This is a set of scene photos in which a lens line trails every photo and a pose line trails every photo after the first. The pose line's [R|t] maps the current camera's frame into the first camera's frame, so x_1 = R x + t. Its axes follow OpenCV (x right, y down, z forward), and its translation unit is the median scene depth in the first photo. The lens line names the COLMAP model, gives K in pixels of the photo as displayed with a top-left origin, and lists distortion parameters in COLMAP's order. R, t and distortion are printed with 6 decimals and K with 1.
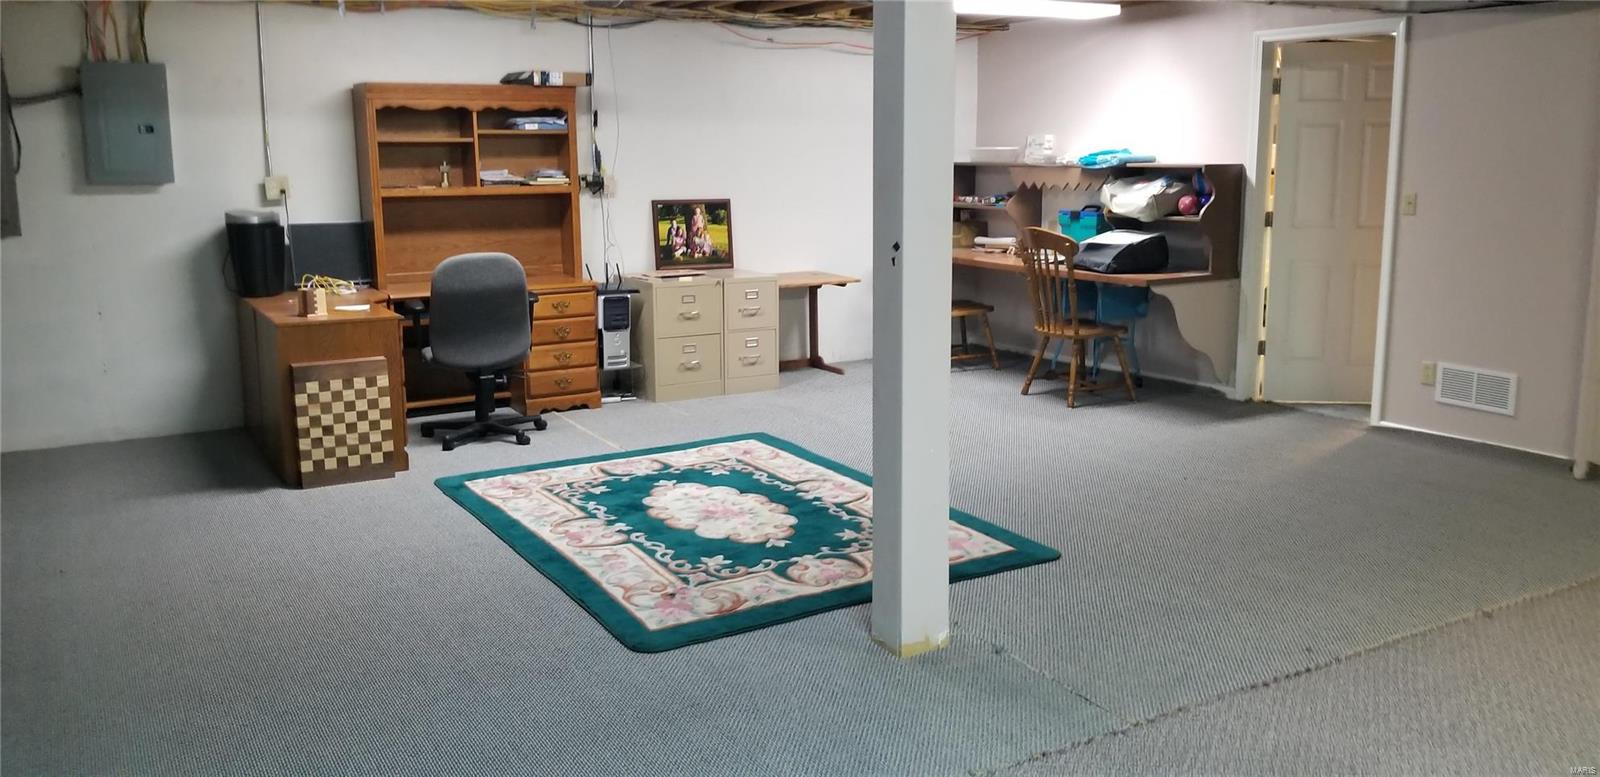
lens RADIAL K [[1275.0, 0, 795.2], [0, 1275.0, 380.6], [0, 0, 1]] dist [0.171705, -0.307042]
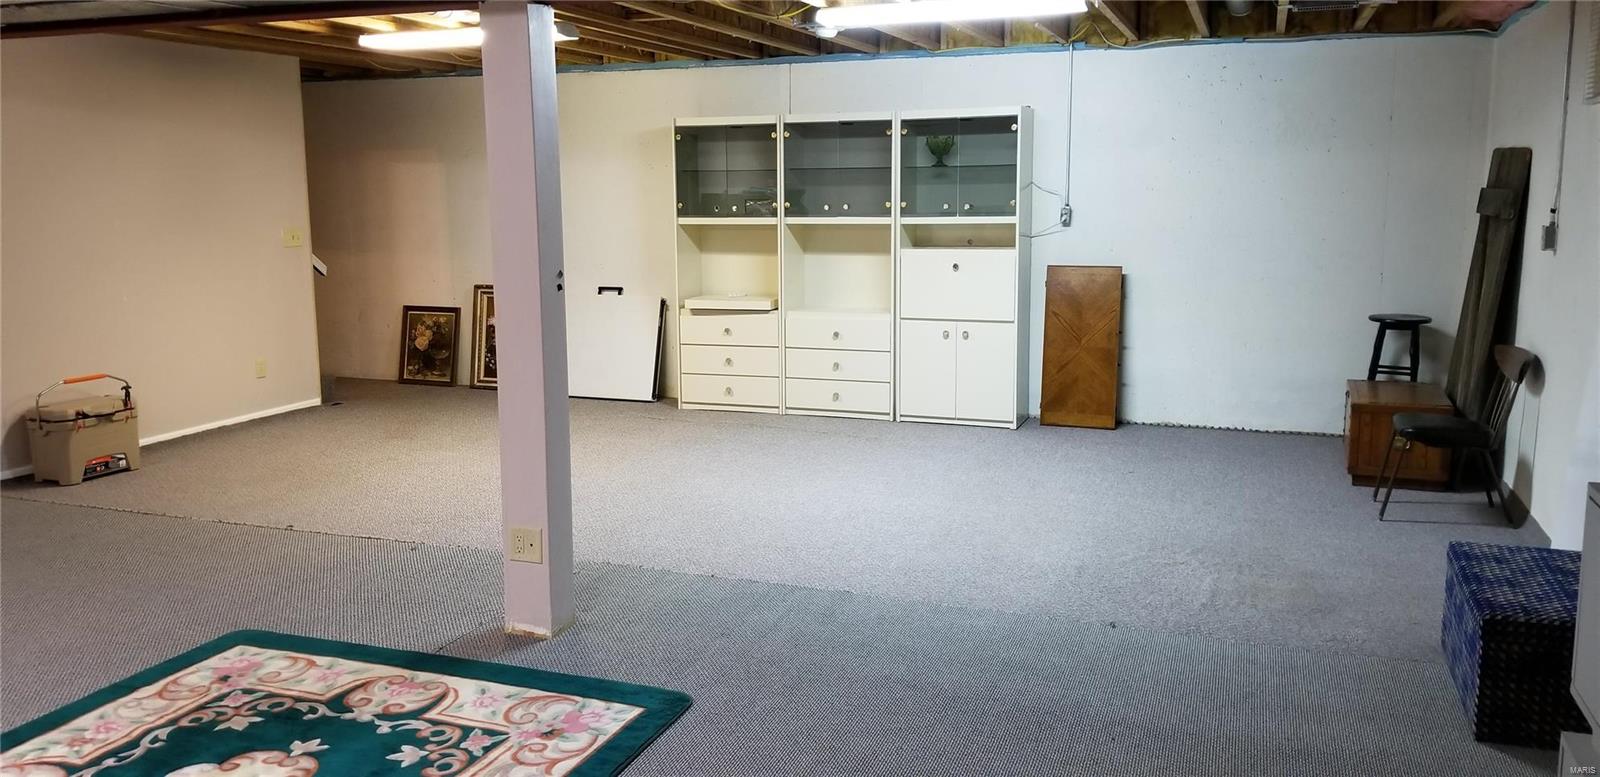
lens RADIAL K [[1275.0, 0, 795.2], [0, 1275.0, 380.6], [0, 0, 1]] dist [0.171705, -0.307042]
pose [[-0.664157, -0.105718, 0.740080, -0.752084], [0.144301, 0.953206, 0.265659, -0.233128], [-0.733534, 0.283234, -0.617824, 1.266163]]
